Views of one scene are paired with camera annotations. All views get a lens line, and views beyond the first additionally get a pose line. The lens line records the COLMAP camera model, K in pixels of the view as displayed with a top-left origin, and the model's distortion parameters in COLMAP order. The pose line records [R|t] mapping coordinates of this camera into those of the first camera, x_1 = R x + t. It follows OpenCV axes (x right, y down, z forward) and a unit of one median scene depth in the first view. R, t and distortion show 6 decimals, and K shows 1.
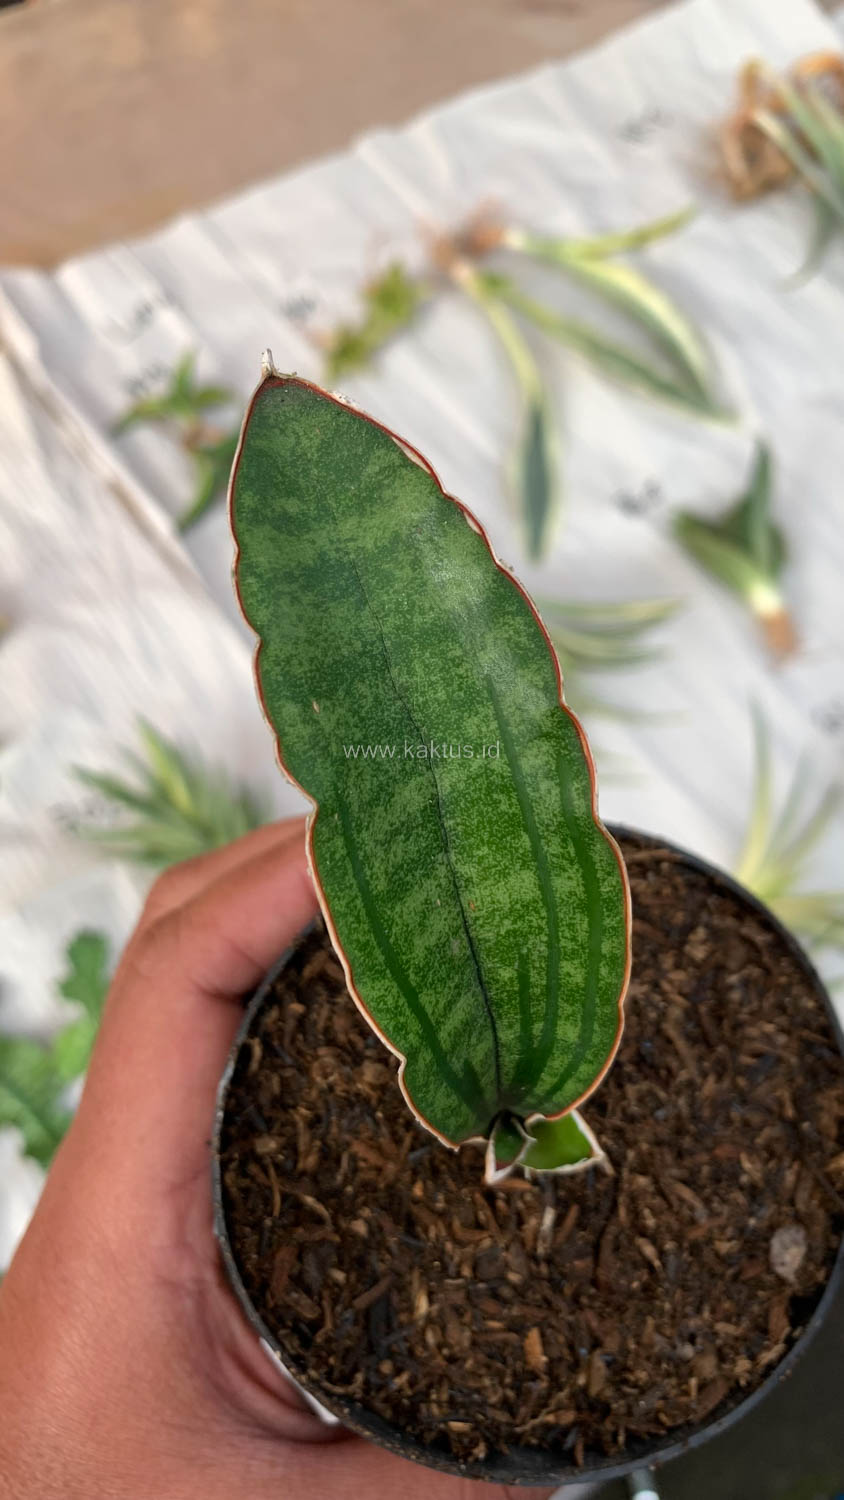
lens RADIAL K [[1174.6, 0, 381.2], [0, 1174.6, 803.6], [0, 0, 1]] dist [-0.005161, -0.001920]
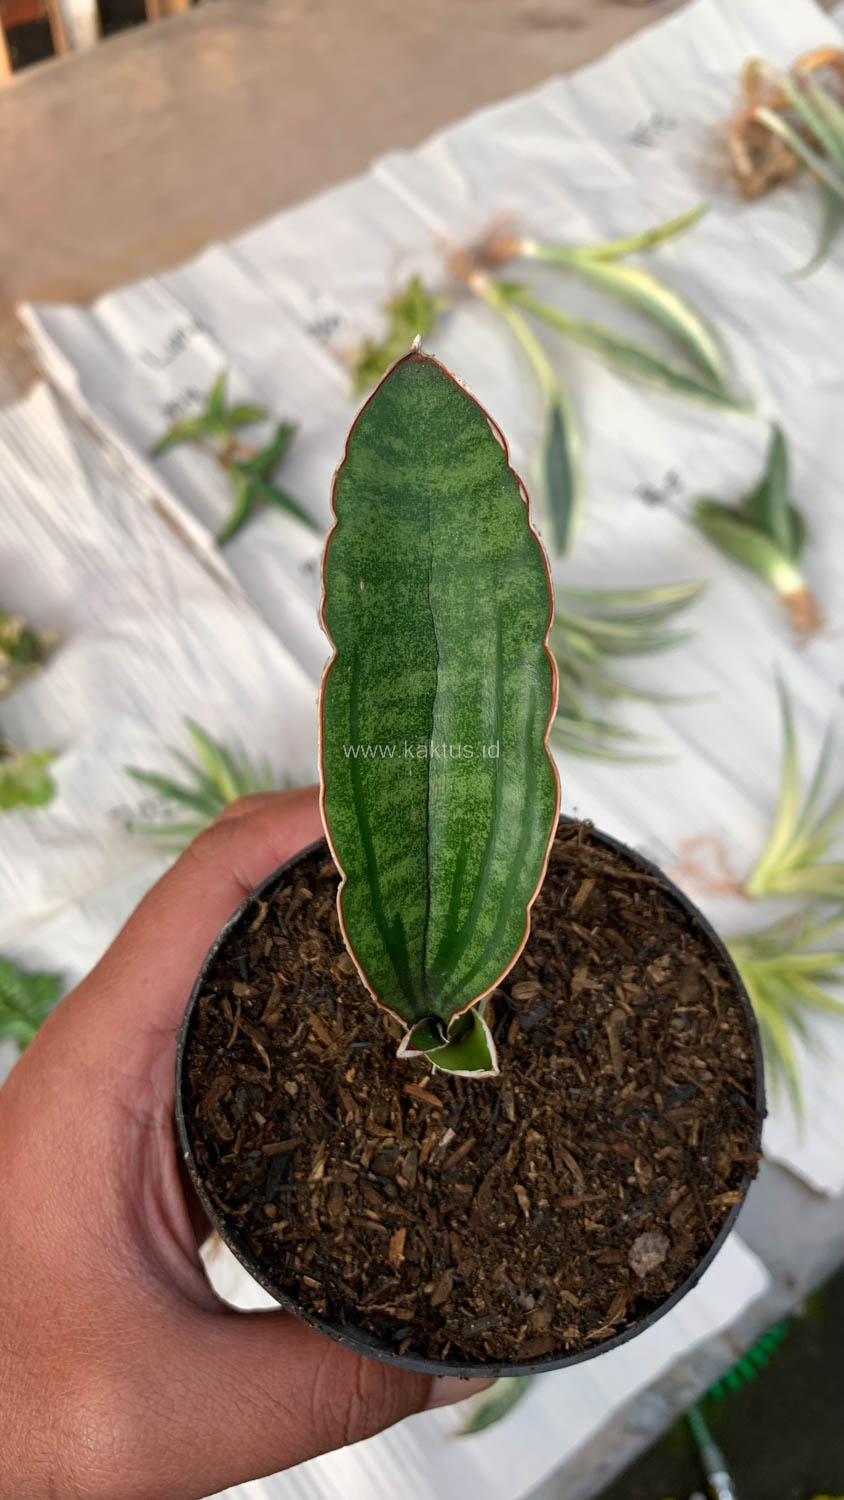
lens RADIAL K [[1175.3, 0, 404.9], [0, 1175.3, 787.4], [0, 0, 1]] dist [0.003290, -0.003364]
pose [[0.941127, 0.314963, -0.122790, 0.184957], [-0.325060, 0.942880, -0.072889, 0.175431], [0.092819, 0.108512, 0.989752, -0.230121]]
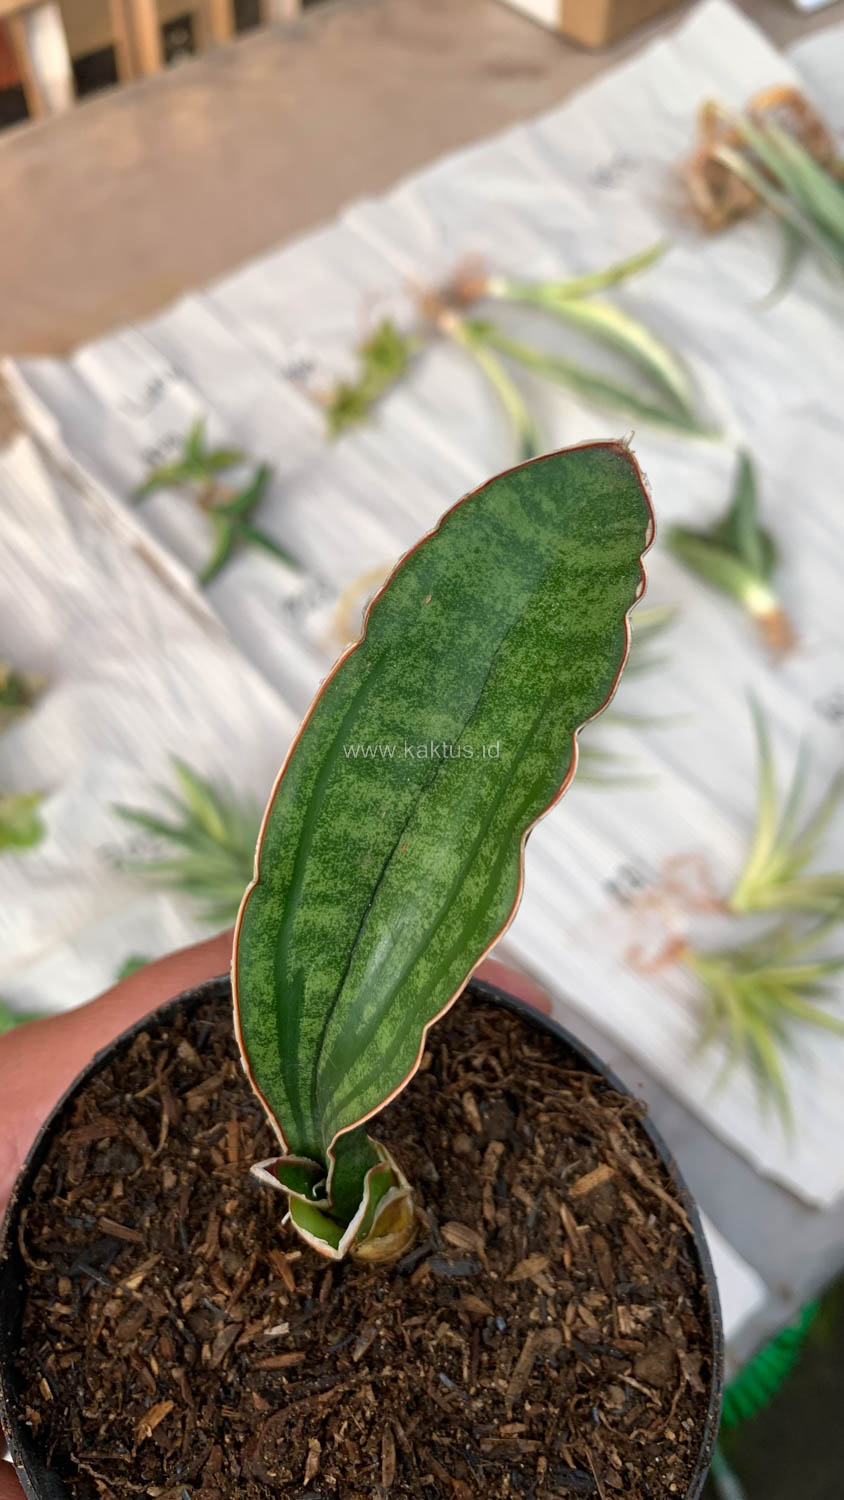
lens RADIAL K [[1175.3, 0, 404.9], [0, 1175.3, 787.4], [0, 0, 1]] dist [0.003290, -0.003364]
pose [[0.598922, 0.618777, -0.508338, 0.551344], [-0.767287, 0.625145, -0.143053, 0.191480], [0.229267, 0.475719, 0.849193, 0.047958]]
